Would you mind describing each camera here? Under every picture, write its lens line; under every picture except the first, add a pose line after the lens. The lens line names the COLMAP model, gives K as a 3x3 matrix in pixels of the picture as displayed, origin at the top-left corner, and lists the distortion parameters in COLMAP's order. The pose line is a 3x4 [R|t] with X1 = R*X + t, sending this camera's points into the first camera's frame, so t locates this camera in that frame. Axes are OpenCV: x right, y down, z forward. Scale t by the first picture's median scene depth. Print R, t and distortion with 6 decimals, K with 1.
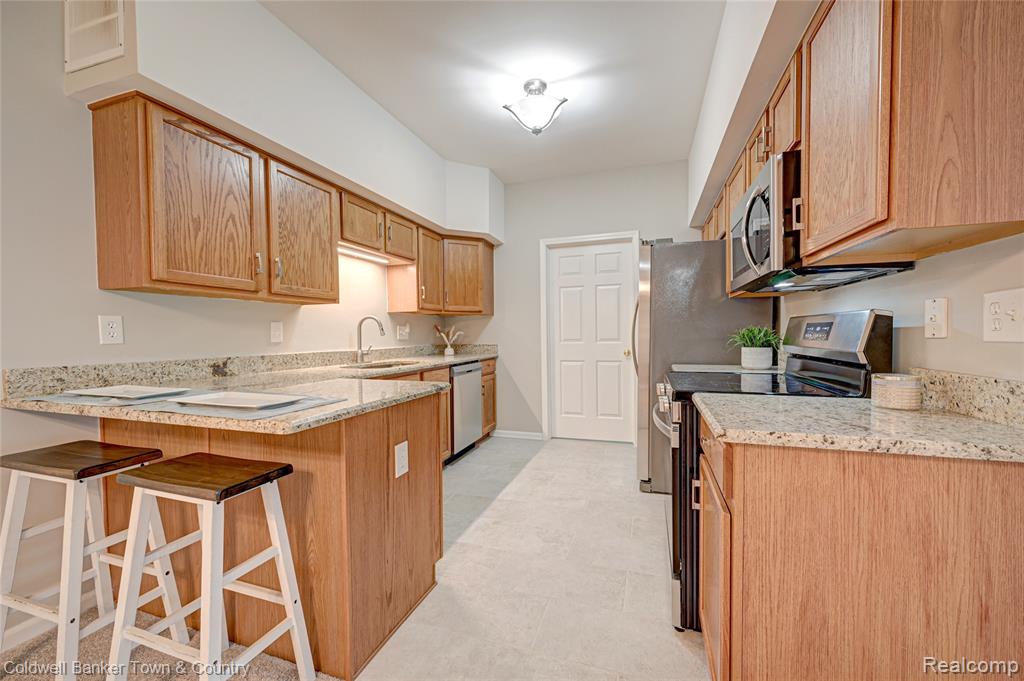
lens RADIAL K [[403.4, 0, 517.3], [0, 403.4, 344.6], [0, 0, 1]] dist [0.000480, -0.000156]
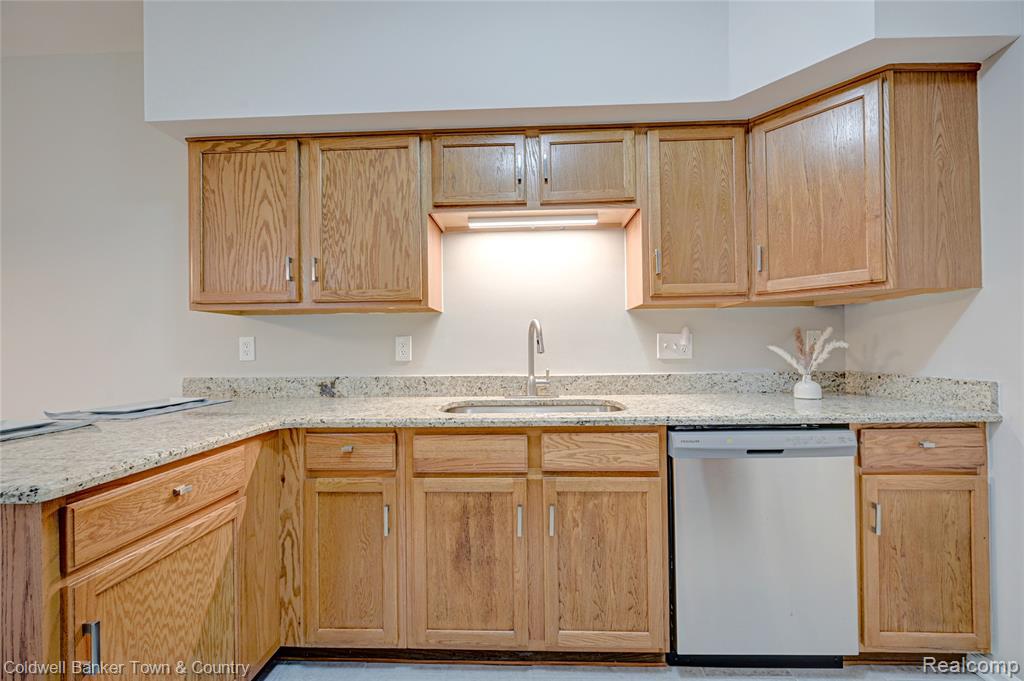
lens RADIAL K [[403.4, 0, 517.3], [0, 403.4, 344.6], [0, 0, 1]] dist [0.000480, -0.000156]
pose [[0.279231, -0.006601, -0.960201, 0.223788], [-0.016051, 0.999805, -0.011541, -0.030130], [0.960090, 0.018635, 0.279071, 0.897142]]
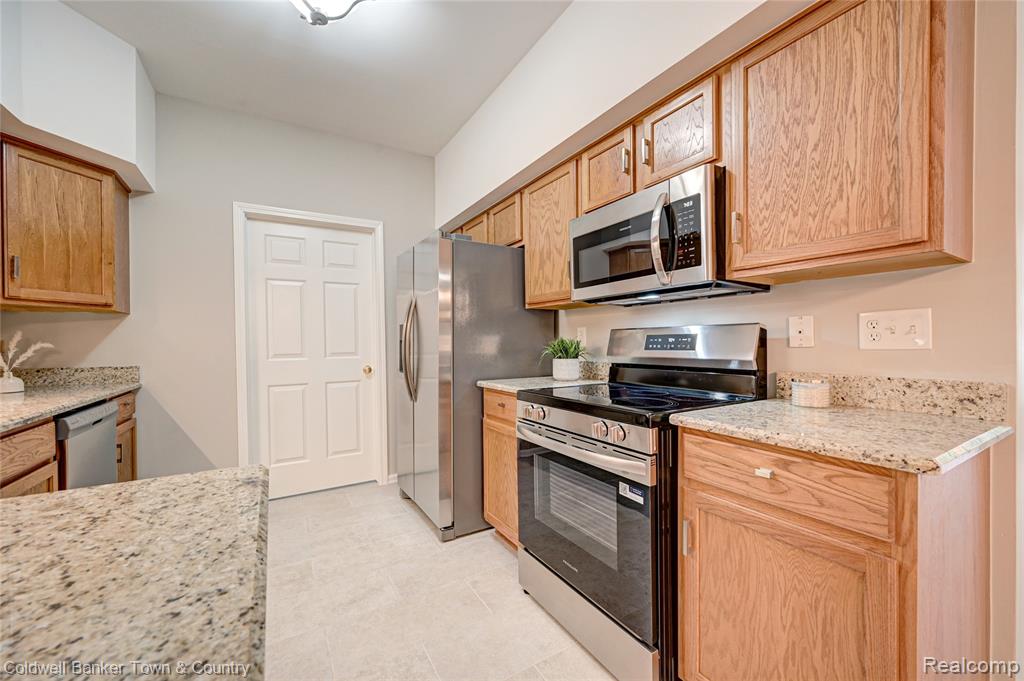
lens RADIAL K [[403.4, 0, 517.3], [0, 403.4, 344.6], [0, 0, 1]] dist [0.000480, -0.000156]
pose [[0.651007, -0.000367, 0.759072, -0.210312], [0.024980, 0.999469, -0.020941, -0.008317], [-0.758660, 0.032595, 0.650670, 0.360136]]
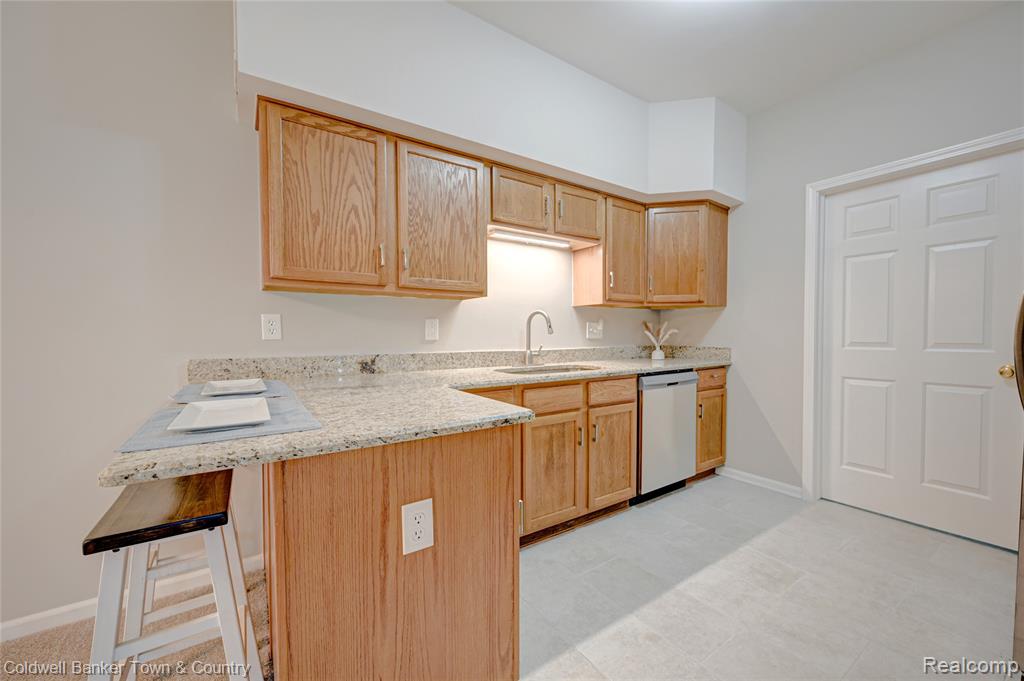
lens RADIAL K [[403.4, 0, 517.3], [0, 403.4, 344.6], [0, 0, 1]] dist [0.000480, -0.000156]
pose [[0.796581, 0.025356, -0.604000, 0.126482], [-0.021658, 0.999676, 0.013403, -0.010947], [0.604144, 0.002405, 0.796872, 0.328512]]
